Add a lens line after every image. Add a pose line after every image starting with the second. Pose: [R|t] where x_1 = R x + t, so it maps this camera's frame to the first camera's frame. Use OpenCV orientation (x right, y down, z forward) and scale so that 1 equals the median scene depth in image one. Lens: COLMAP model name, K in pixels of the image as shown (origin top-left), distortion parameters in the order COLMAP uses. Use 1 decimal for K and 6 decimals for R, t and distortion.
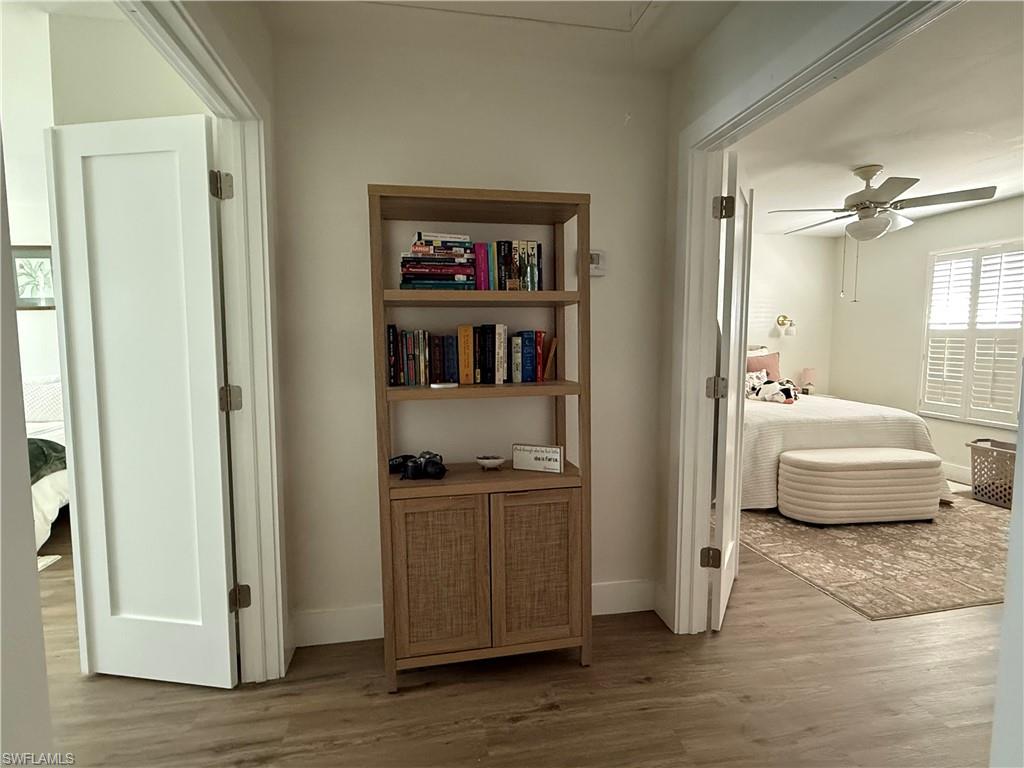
lens RADIAL K [[526.0, 0, 507.4], [0, 526.0, 382.4], [0, 0, 1]] dist [-0.002277, -0.000330]
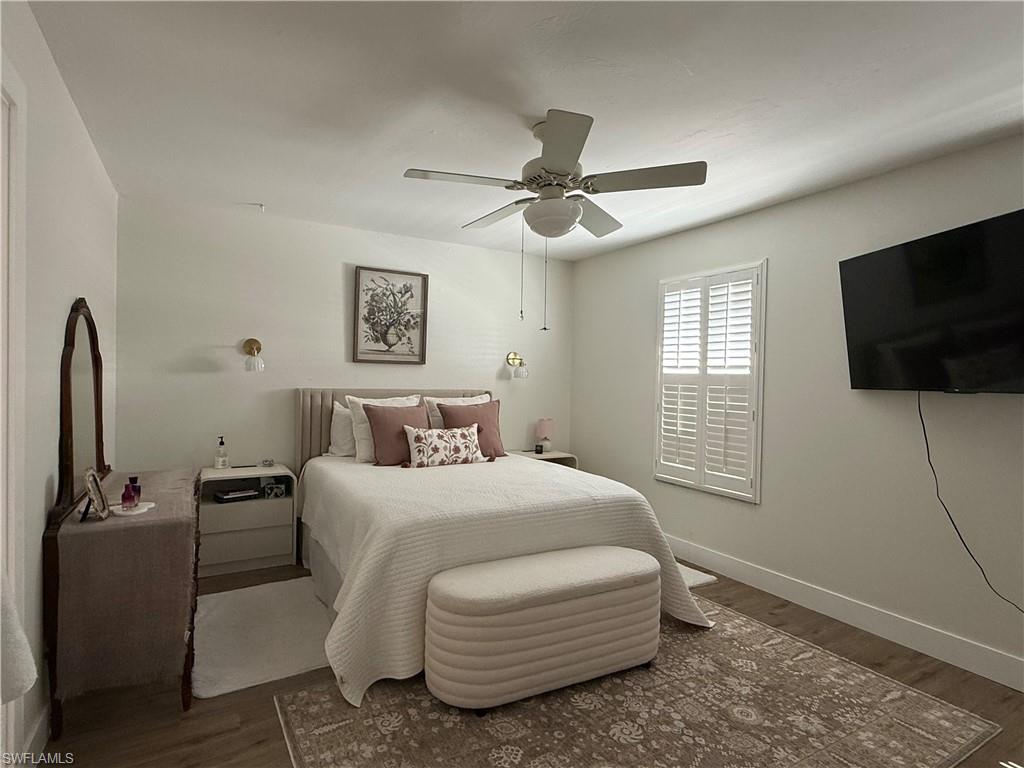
lens RADIAL K [[526.0, 0, 513.8], [0, 526.0, 383.6], [0, 0, 1]] dist [-0.002277, -0.000330]
pose [[0.944816, 0.012705, 0.327356, 0.342868], [0.009436, 0.997778, -0.065961, -0.036325], [-0.327466, 0.065410, 0.942596, 0.330499]]
